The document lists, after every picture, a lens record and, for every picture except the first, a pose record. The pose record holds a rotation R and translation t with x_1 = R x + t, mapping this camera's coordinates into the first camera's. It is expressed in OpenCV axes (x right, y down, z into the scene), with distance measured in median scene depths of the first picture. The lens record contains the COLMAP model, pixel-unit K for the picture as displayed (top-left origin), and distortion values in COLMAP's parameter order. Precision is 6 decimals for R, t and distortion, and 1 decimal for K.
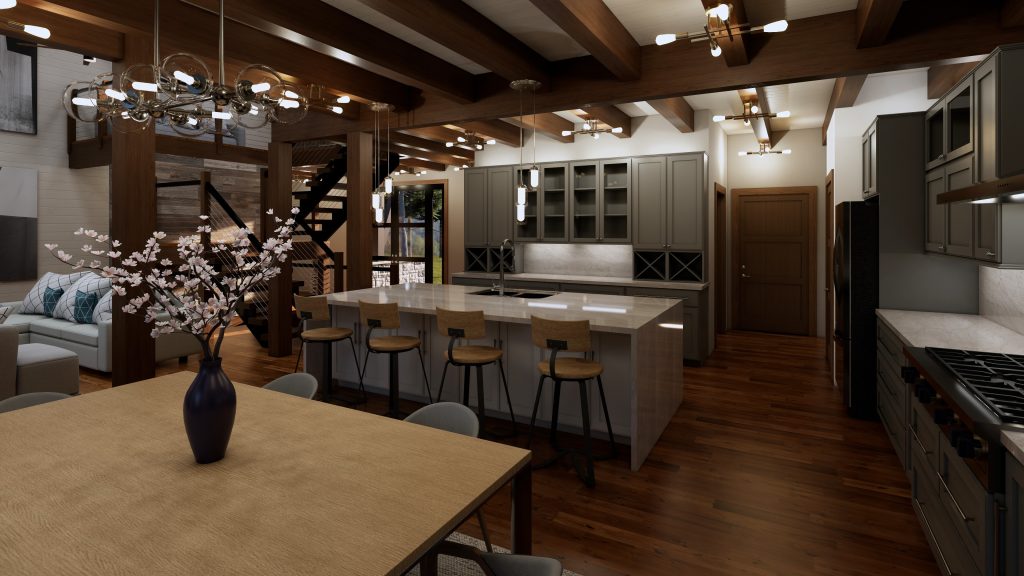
lens RADIAL K [[507.2, 0, 518.9], [0, 507.2, 231.5], [0, 0, 1]] dist [0.001415, -0.001249]
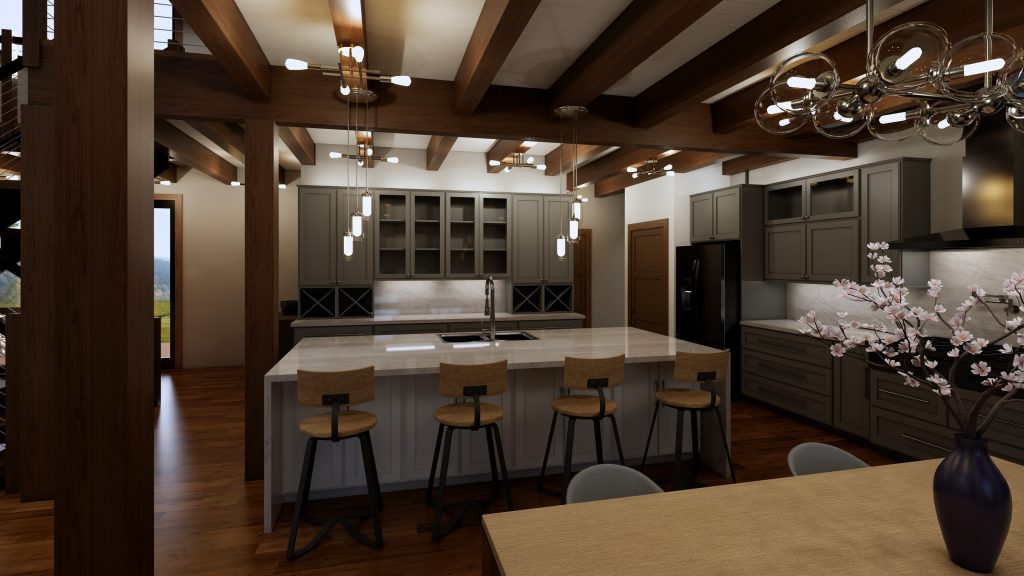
lens RADIAL K [[507.2, 0, 507.9], [0, 507.2, 259.1], [0, 0, 1]] dist [0.001415, -0.001249]
pose [[0.731521, 0.006528, 0.681788, -0.400920], [0.003515, 0.999905, -0.013345, -0.001416], [-0.681810, 0.012158, 0.731428, 0.222101]]
